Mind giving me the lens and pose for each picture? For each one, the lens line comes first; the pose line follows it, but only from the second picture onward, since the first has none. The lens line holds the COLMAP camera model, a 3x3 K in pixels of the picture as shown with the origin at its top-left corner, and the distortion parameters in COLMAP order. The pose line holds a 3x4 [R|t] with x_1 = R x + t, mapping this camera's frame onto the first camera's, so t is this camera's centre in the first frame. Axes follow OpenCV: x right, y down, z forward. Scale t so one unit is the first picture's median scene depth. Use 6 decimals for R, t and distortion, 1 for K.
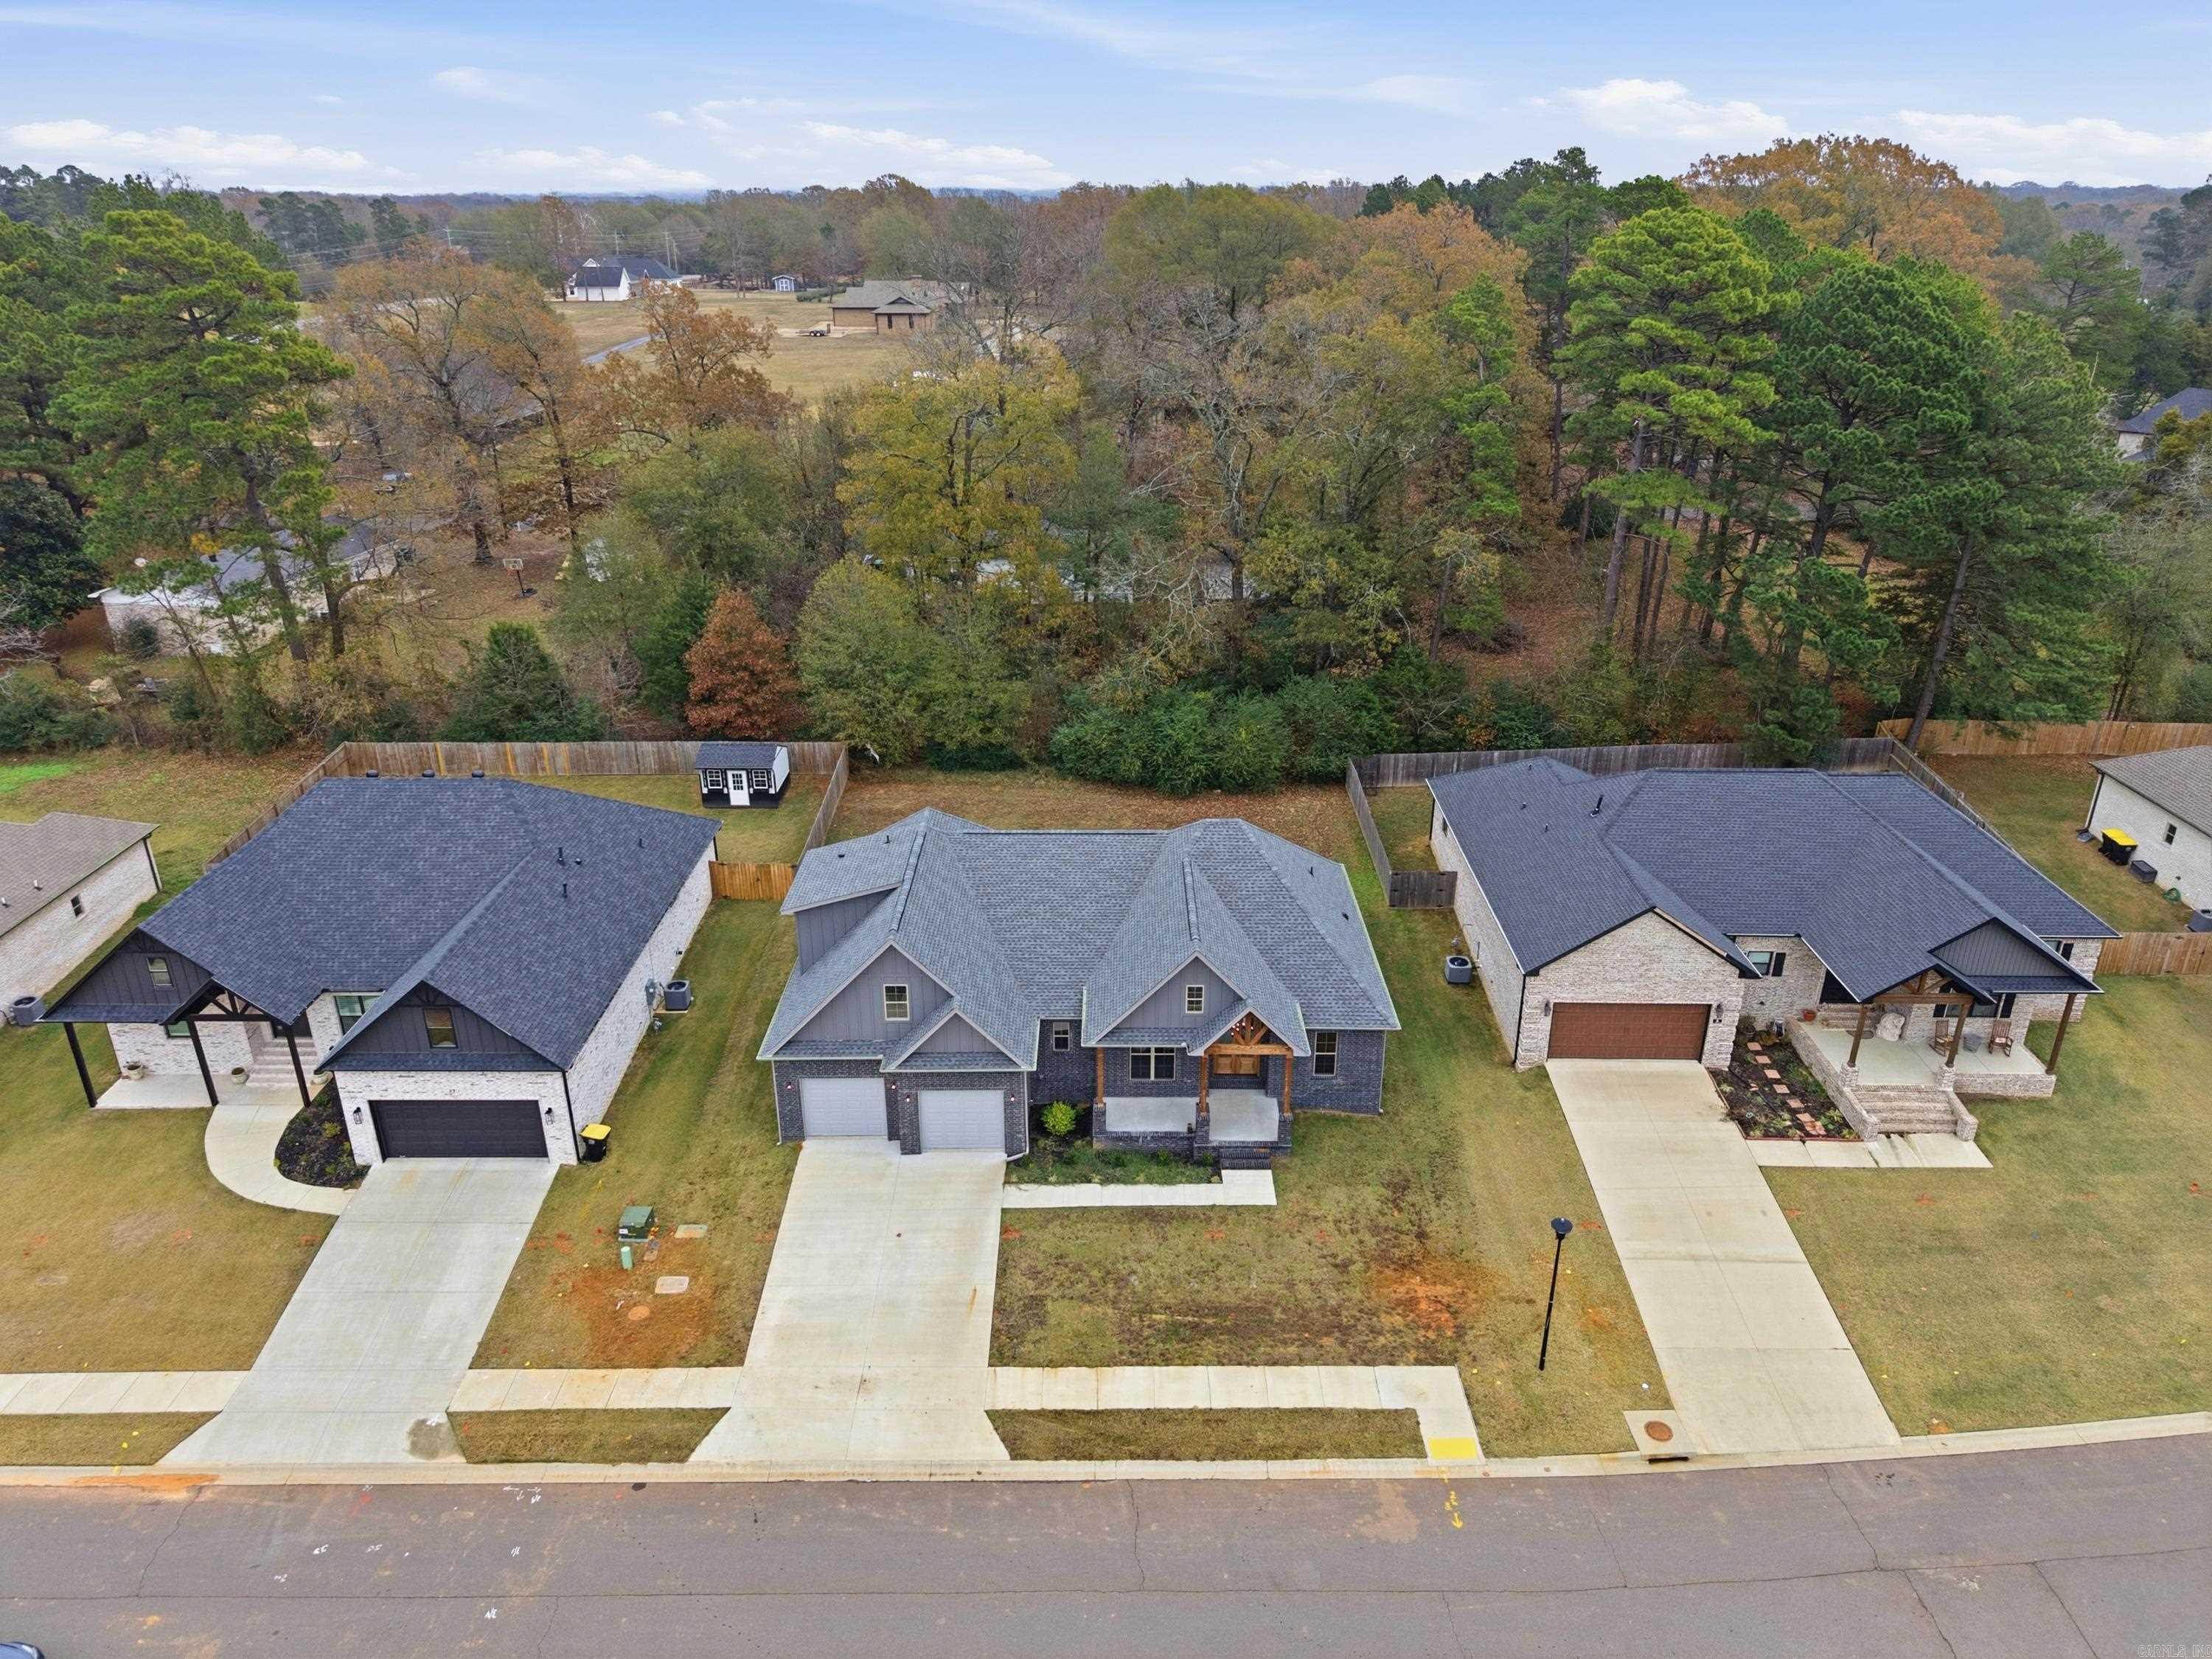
lens RADIAL K [[1500.1, 0, 1106.0], [0, 1500.1, 829.5], [0, 0, 1]] dist [0.144486, -0.349374]
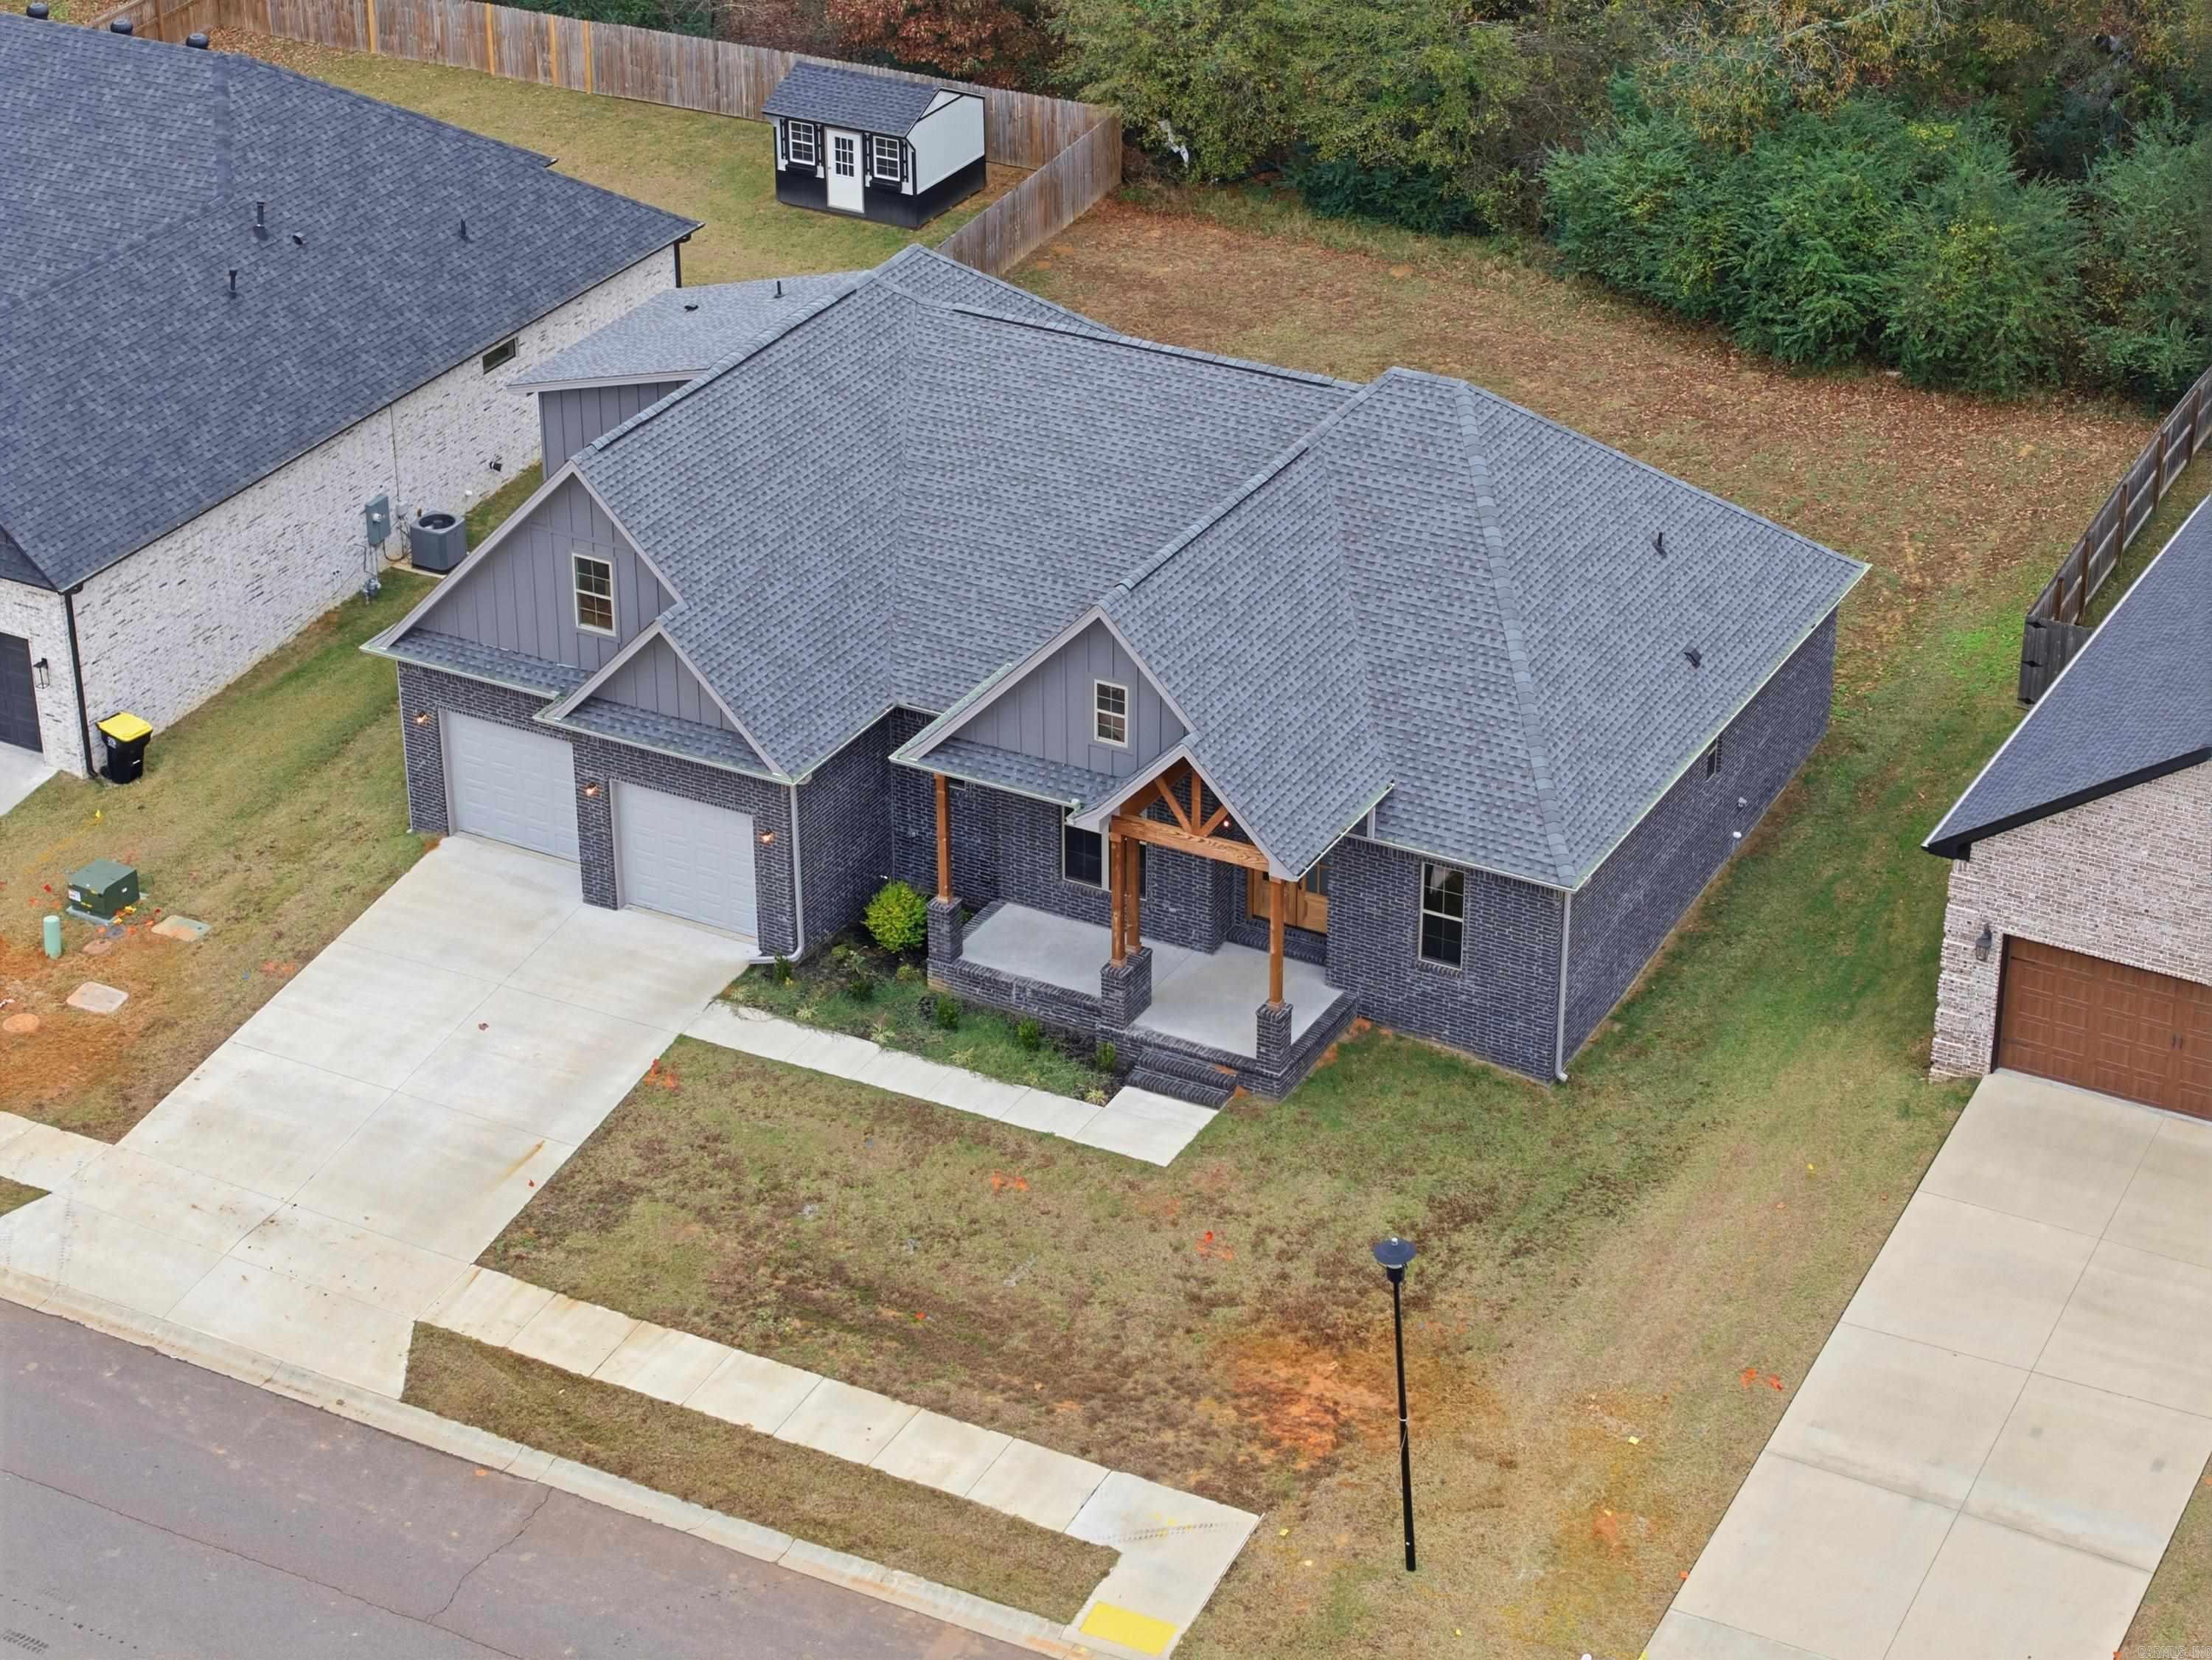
lens RADIAL K [[4522.5, 0, 983.5], [0, 4522.5, 830.8], [0, 0, 1]] dist [-0.102984, 0.024541]
pose [[0.869827, 0.223497, -0.439829, 0.656045], [-0.184530, 0.974179, 0.130089, -0.028077], [0.457547, -0.031993, 0.888610, -0.278748]]
